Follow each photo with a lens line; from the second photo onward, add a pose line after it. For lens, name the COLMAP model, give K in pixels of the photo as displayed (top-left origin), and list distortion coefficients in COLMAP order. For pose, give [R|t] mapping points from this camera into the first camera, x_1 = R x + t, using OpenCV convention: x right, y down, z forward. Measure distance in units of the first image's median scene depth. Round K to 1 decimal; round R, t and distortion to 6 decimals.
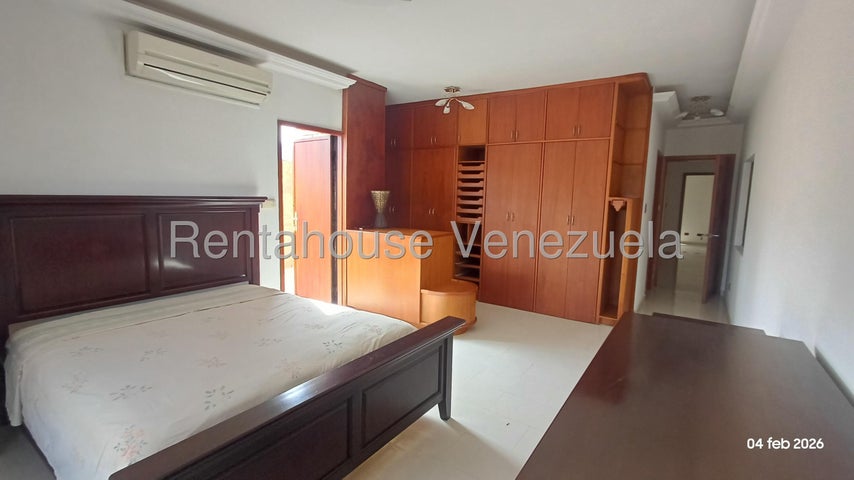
lens RADIAL K [[389.8, 0, 433.6], [0, 389.8, 237.3], [0, 0, 1]] dist [0.010342, 0.000262]
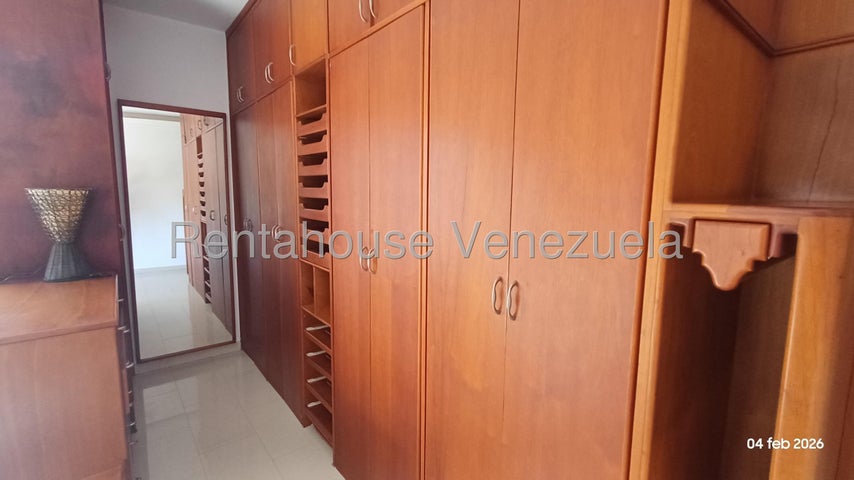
lens RADIAL K [[389.8, 0, 425.6], [0, 389.8, 235.5], [0, 0, 1]] dist [0.010342, 0.000262]
pose [[0.957289, 0.016928, -0.288638, 0.344543], [-0.016185, 0.999857, 0.004961, -0.076431], [0.288681, -0.000077, 0.957425, 0.698003]]
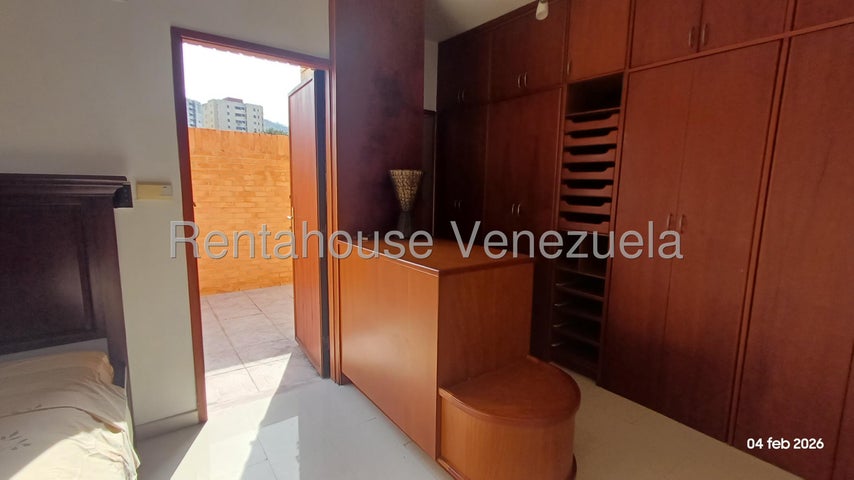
lens RADIAL K [[389.8, 0, 435.0], [0, 389.8, 237.1], [0, 0, 1]] dist [0.010342, 0.000262]
pose [[0.943966, 0.040332, -0.327570, 0.082538], [-0.035096, 0.999144, 0.021882, -0.037971], [0.328172, -0.009159, 0.944573, 0.482723]]
